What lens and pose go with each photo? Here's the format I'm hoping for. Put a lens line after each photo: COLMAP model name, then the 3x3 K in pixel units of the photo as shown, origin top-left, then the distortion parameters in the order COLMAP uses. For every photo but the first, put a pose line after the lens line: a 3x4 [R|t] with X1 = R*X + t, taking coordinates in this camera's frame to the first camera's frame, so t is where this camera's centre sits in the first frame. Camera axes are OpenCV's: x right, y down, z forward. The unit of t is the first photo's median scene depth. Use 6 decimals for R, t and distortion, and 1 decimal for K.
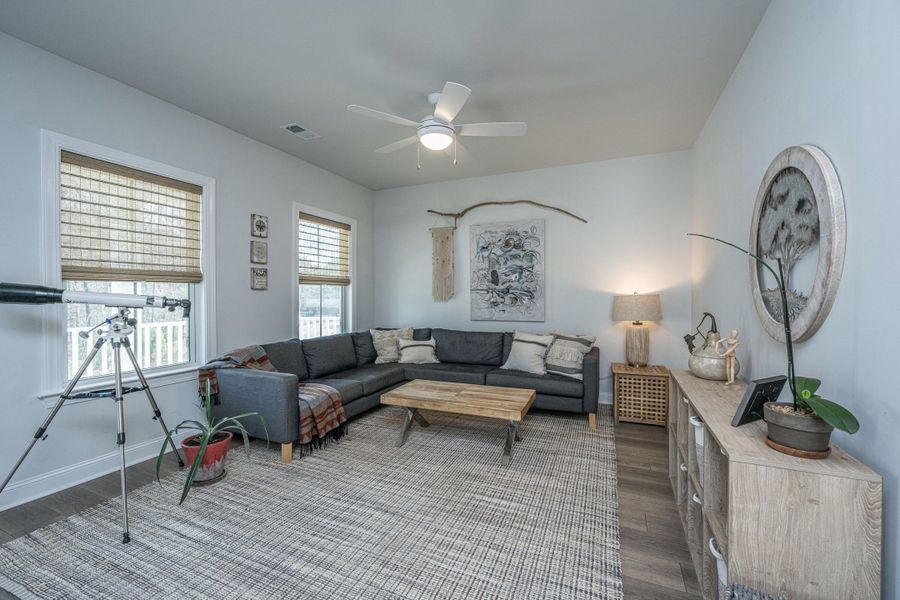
lens RADIAL K [[366.4, 0, 450.5], [0, 366.4, 299.0], [0, 0, 1]] dist [-0.000742, -0.000027]
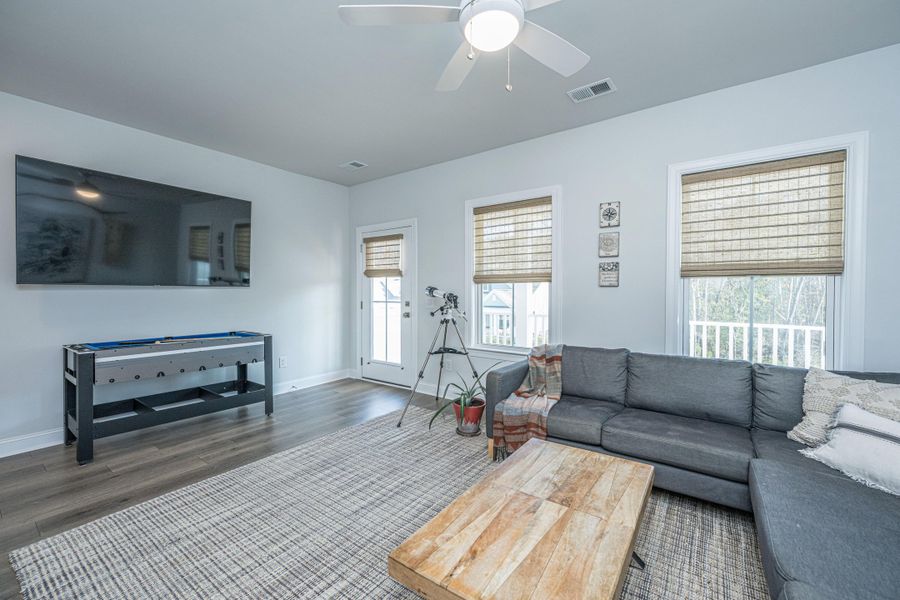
lens RADIAL K [[366.4, 0, 448.5], [0, 366.4, 294.7], [0, 0, 1]] dist [-0.000742, -0.000027]
pose [[-0.210888, 0.010240, -0.977457, 0.457484], [-0.010626, 0.999862, 0.012768, -0.013966], [0.977452, 0.013080, -0.210750, 0.868086]]
